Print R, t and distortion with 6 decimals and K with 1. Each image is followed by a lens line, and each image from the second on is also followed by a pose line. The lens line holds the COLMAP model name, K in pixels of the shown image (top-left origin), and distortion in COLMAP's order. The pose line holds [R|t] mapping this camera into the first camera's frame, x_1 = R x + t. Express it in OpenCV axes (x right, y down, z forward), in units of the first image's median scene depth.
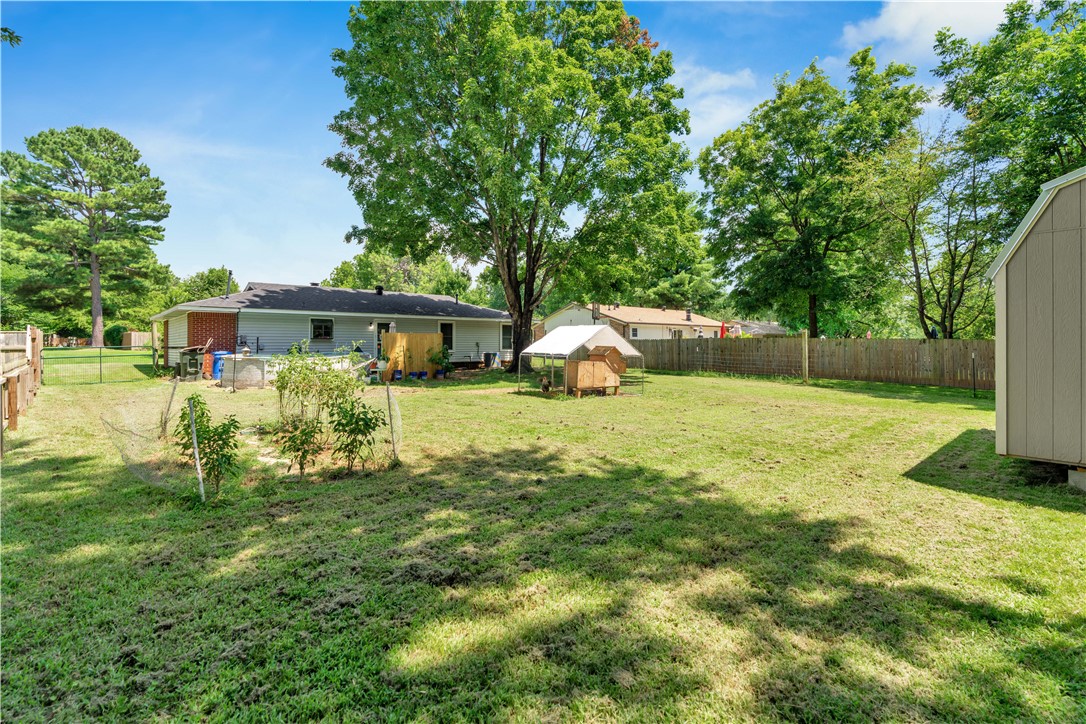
lens RADIAL K [[490.1, 0, 530.6], [0, 490.1, 336.0], [0, 0, 1]] dist [-0.008783, 0.002824]
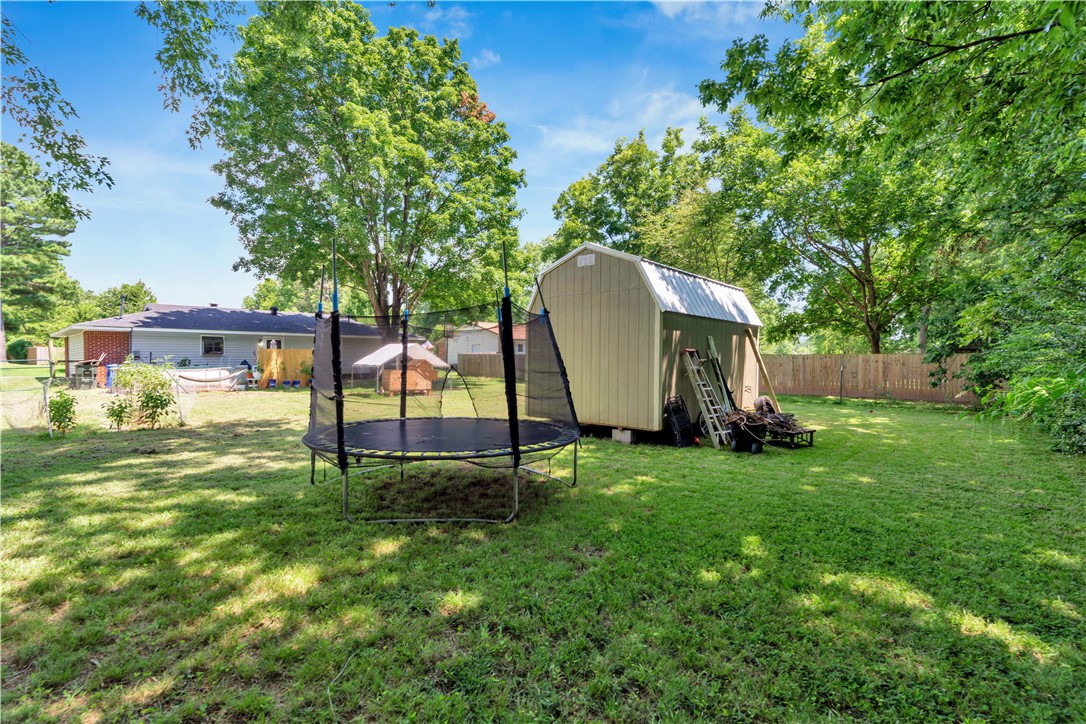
lens RADIAL K [[490.1, 0, 544.7], [0, 490.1, 364.6], [0, 0, 1]] dist [-0.008783, 0.002824]
pose [[0.993629, -0.002872, 0.112662, 0.183655], [-0.000431, 0.999571, 0.029279, -0.002127], [-0.112698, -0.029141, 0.993202, -0.197561]]
